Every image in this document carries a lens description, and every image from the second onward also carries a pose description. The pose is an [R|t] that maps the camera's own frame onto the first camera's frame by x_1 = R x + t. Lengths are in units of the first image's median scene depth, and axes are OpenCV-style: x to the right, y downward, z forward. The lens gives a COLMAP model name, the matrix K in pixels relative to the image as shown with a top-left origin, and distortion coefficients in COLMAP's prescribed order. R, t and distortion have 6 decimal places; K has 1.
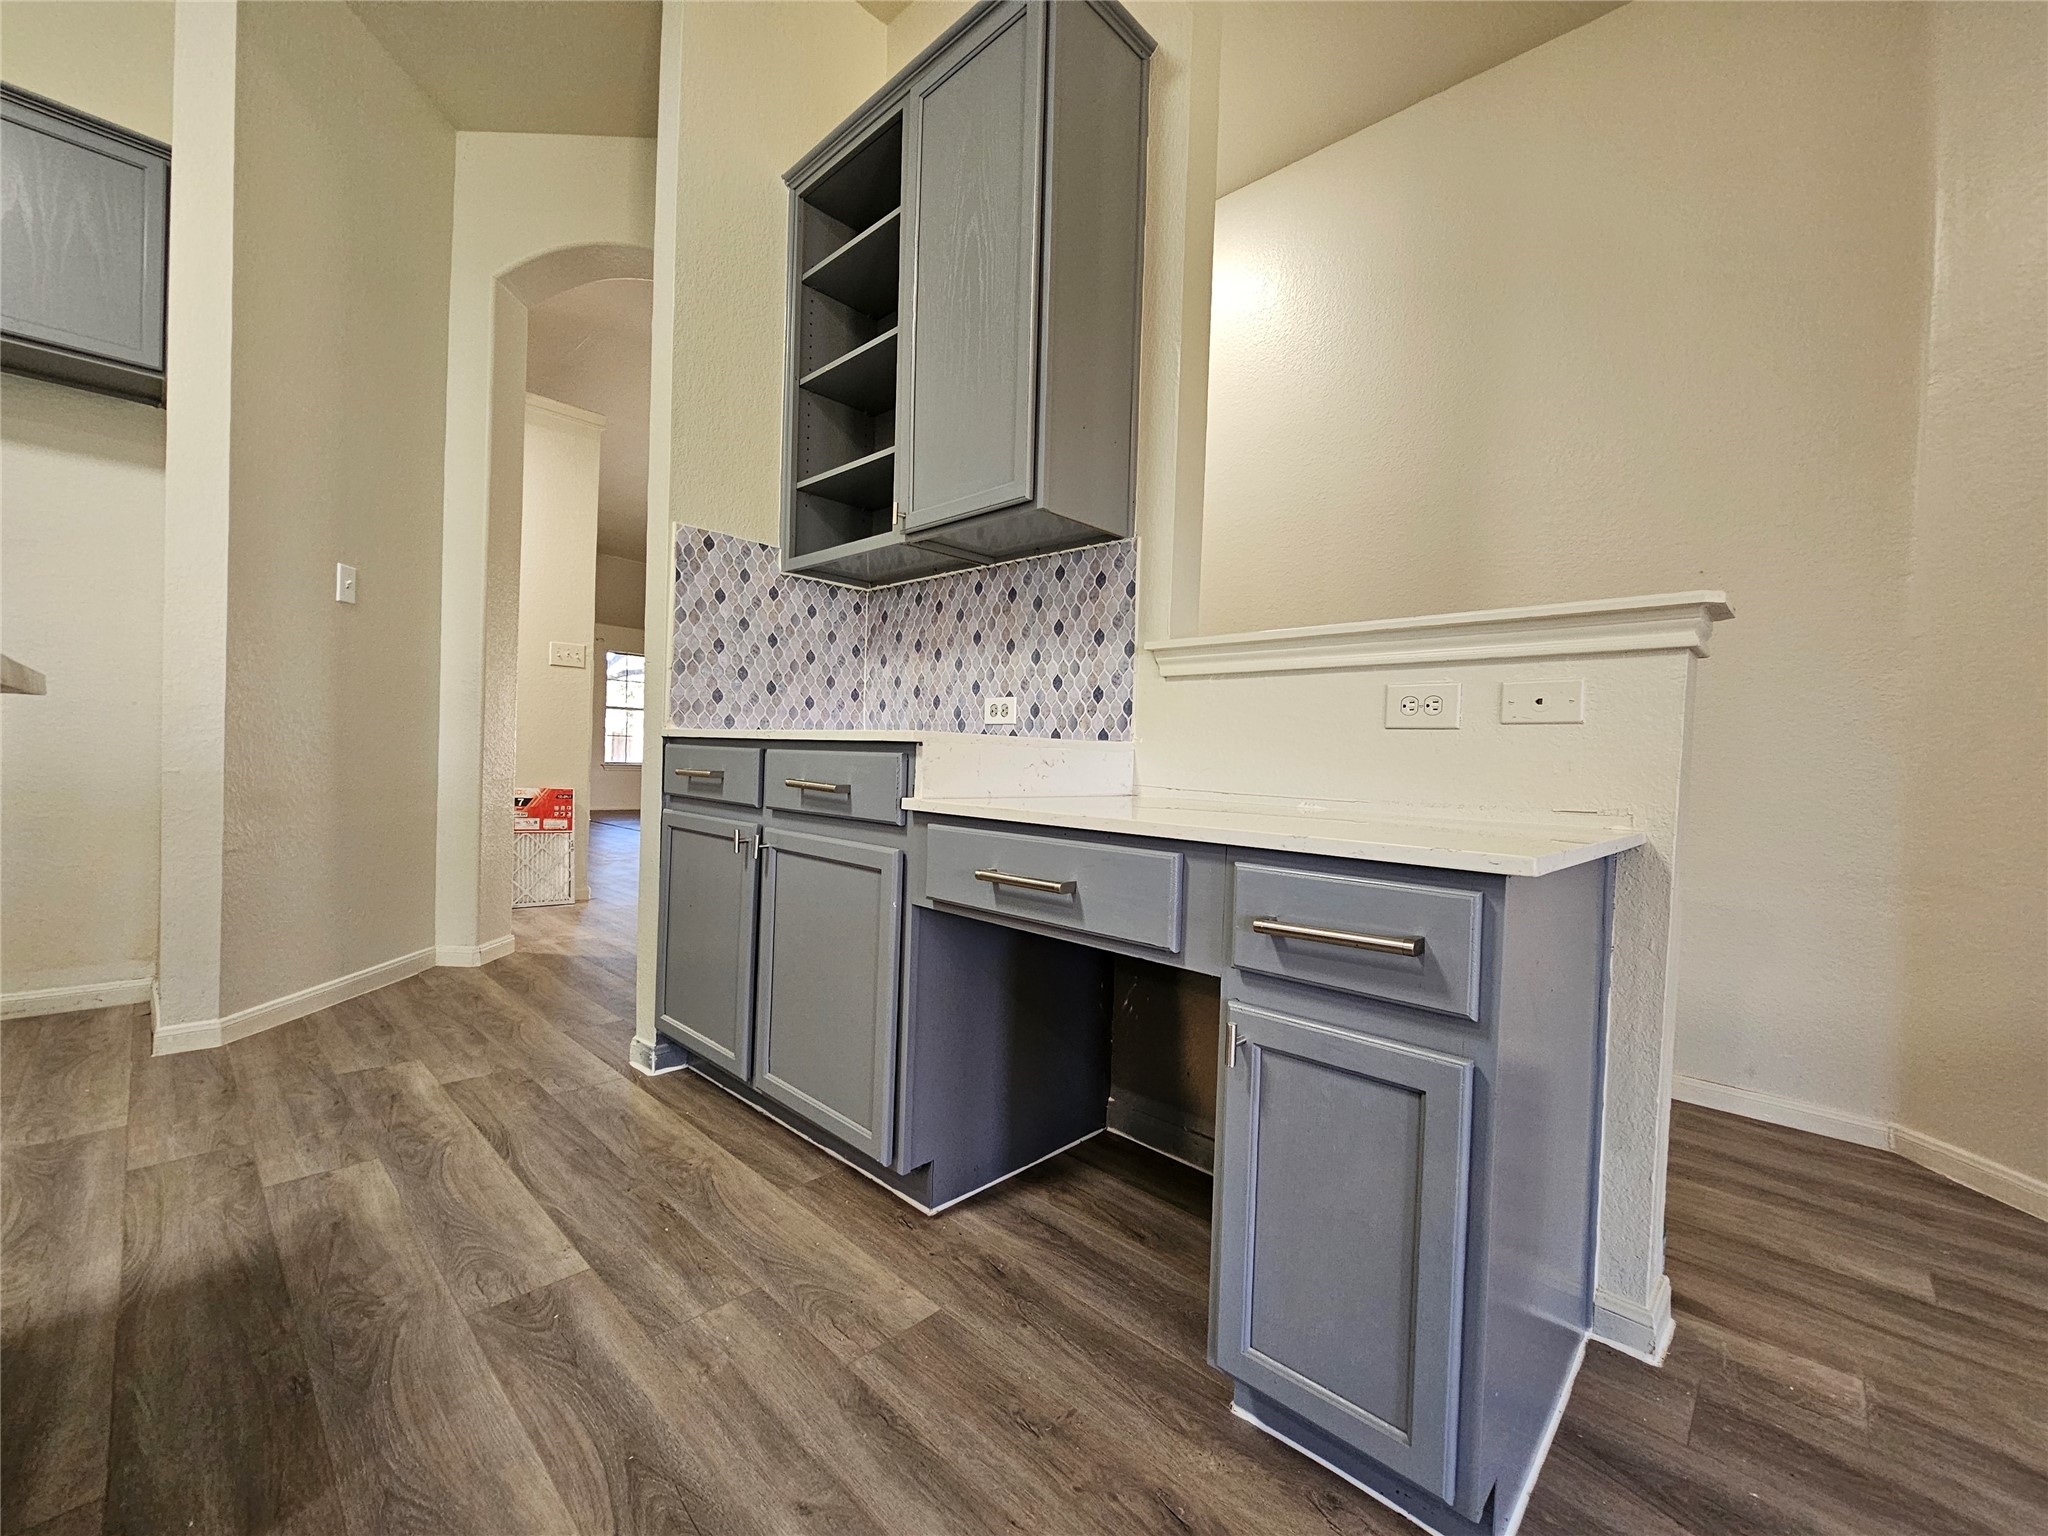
lens RADIAL K [[831.6, 0, 1026.3], [0, 831.6, 778.7], [0, 0, 1]] dist [-0.001886, 0.001170]
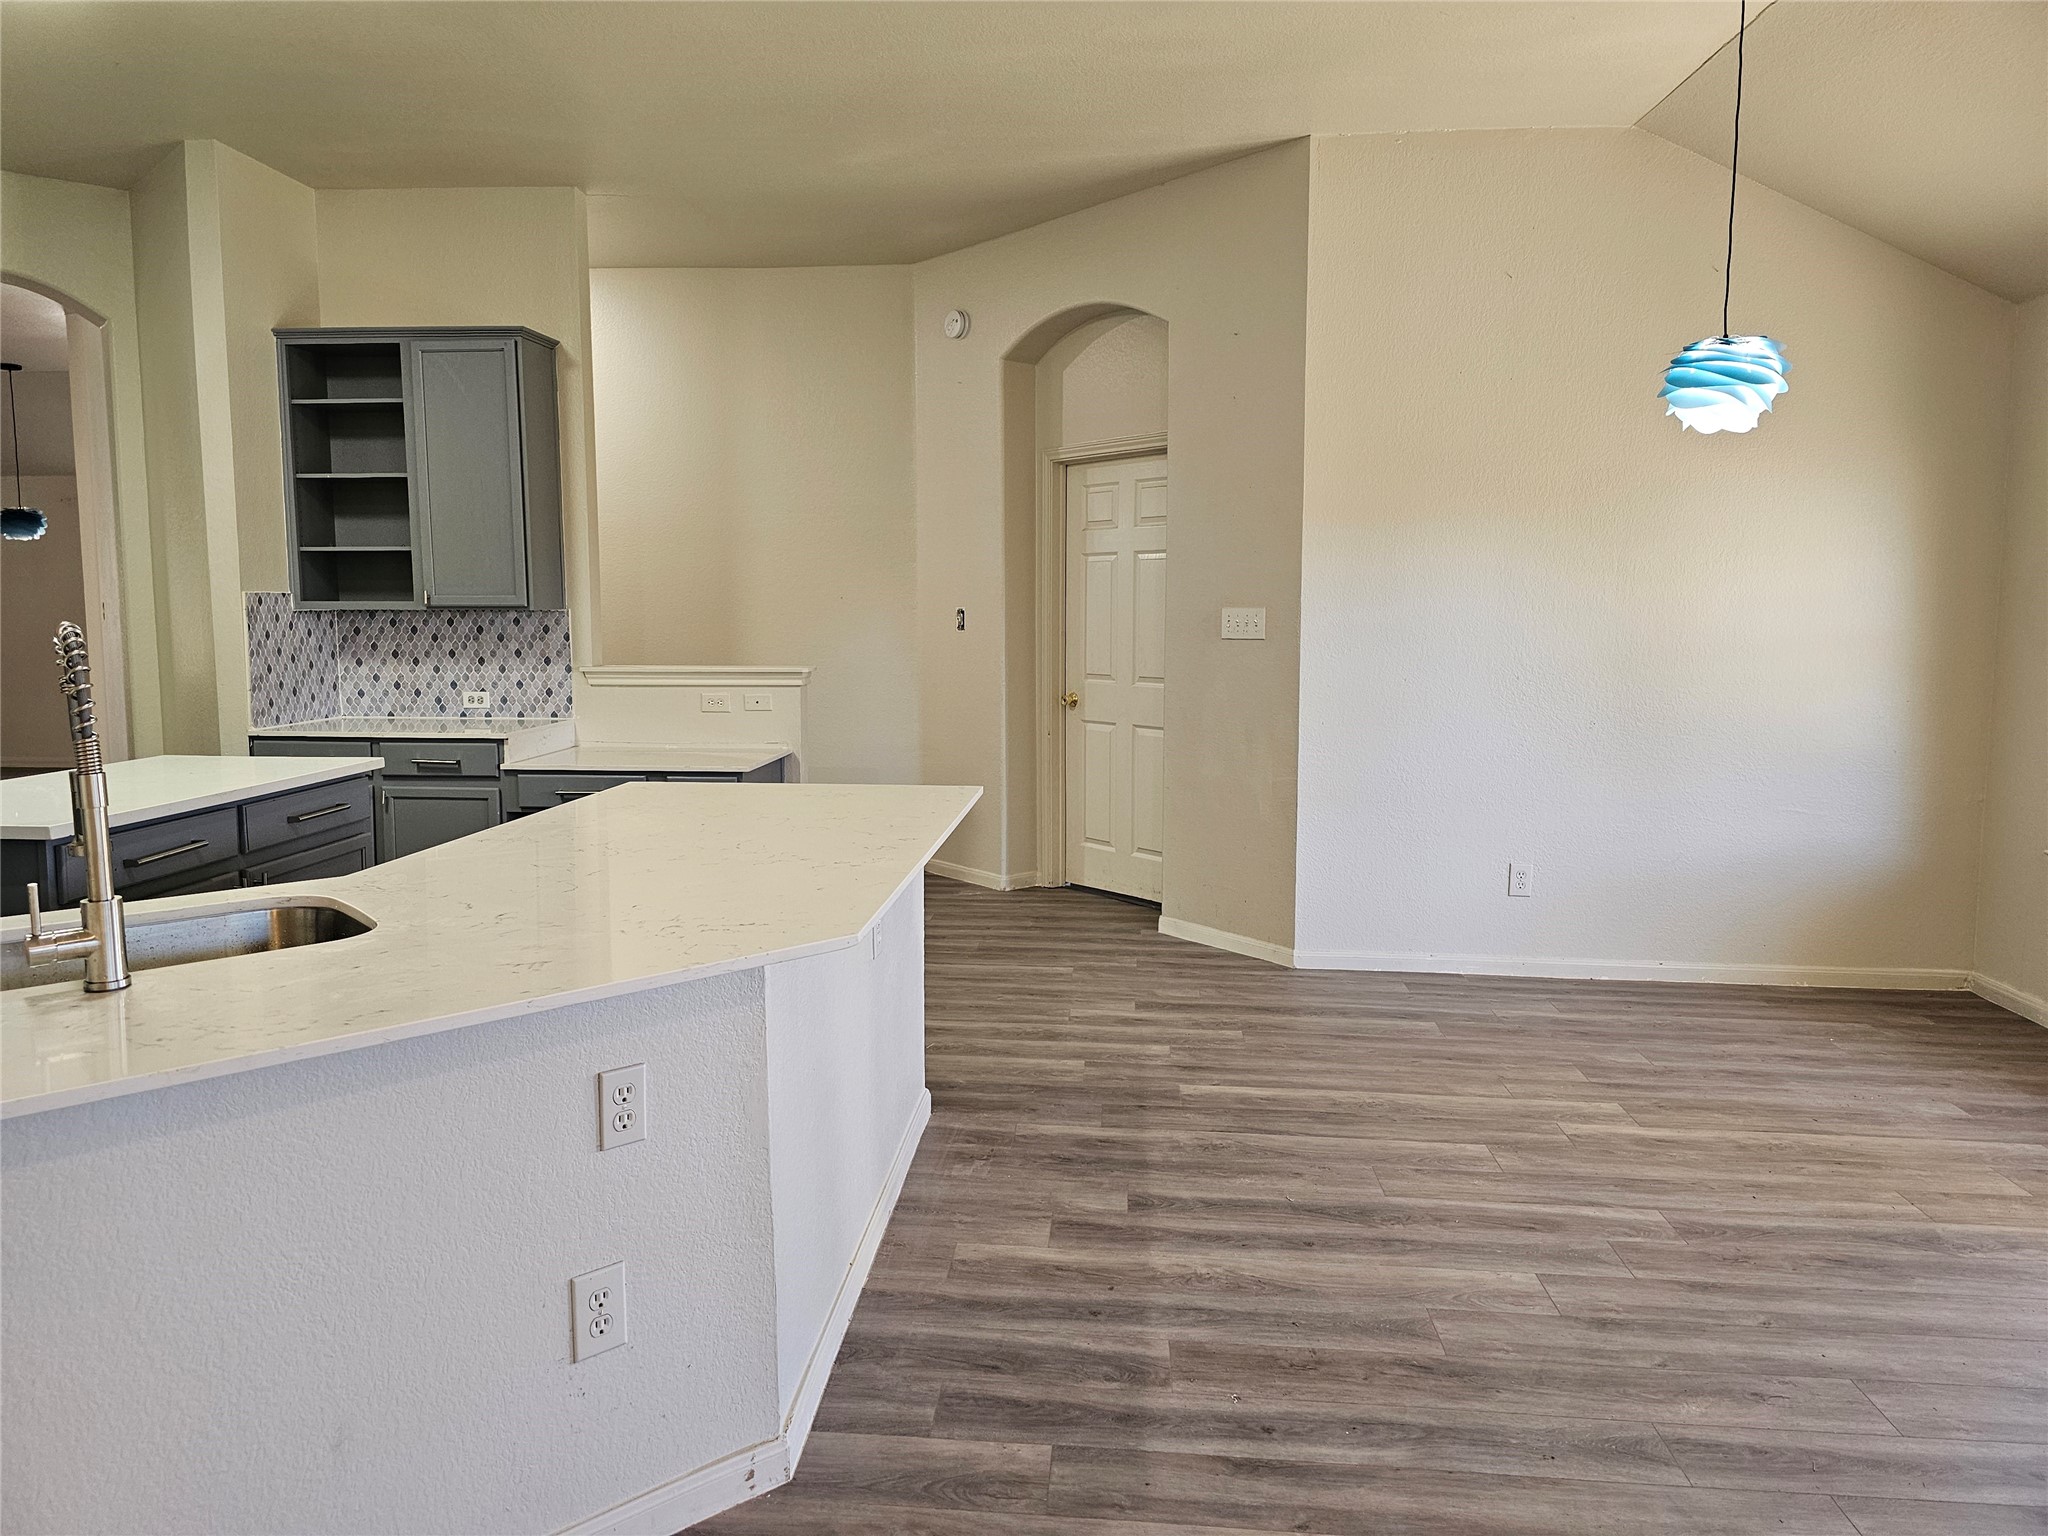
lens RADIAL K [[1370.1, 0, 1019.4], [0, 1370.1, 767.5], [0, 0, 1]] dist [-0.012681, -0.002085]
pose [[0.781400, -0.110742, 0.614125, -0.859673], [0.042824, 0.991324, 0.124273, -0.237811], [-0.622559, -0.070808, 0.779363, -1.761204]]
